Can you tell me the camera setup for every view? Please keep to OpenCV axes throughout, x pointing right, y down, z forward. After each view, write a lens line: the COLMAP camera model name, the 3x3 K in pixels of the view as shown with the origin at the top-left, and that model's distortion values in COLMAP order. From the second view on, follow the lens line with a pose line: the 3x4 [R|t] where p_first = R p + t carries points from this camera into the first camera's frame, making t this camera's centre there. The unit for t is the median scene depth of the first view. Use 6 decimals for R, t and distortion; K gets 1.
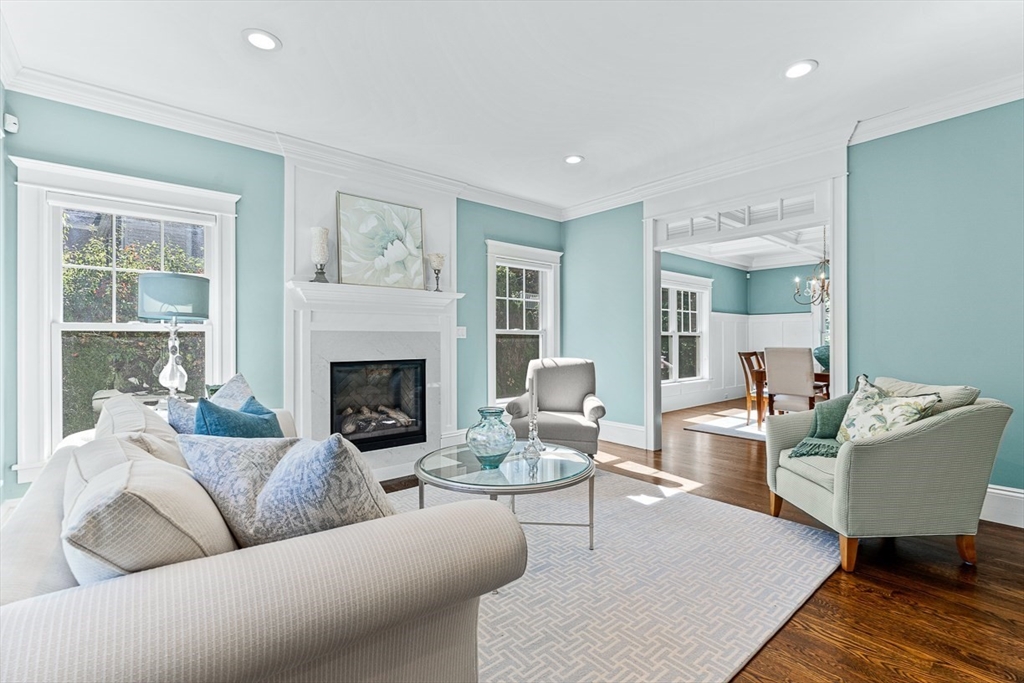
lens RADIAL K [[459.9, 0, 514.4], [0, 459.9, 338.0], [0, 0, 1]] dist [-0.005119, 0.000622]
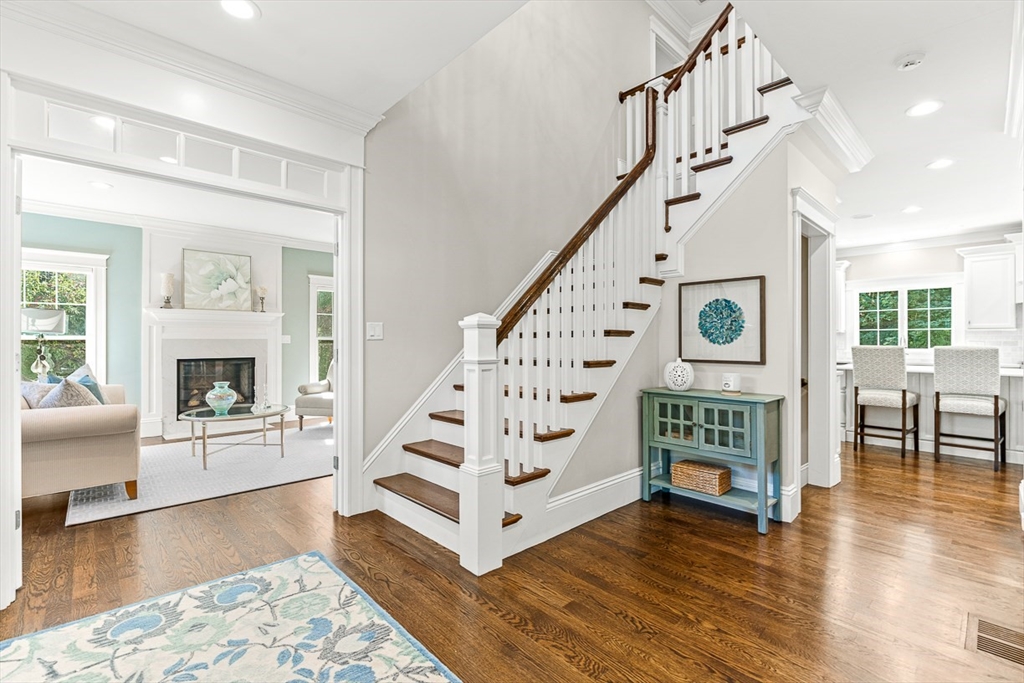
lens RADIAL K [[459.9, 0, 509.6], [0, 459.9, 342.8], [0, 0, 1]] dist [-0.005119, 0.000622]
pose [[0.999742, -0.002088, 0.022616, 0.640625], [0.002091, 0.999998, -0.000110, -0.000155], [-0.022616, 0.000157, 0.999744, -0.534149]]
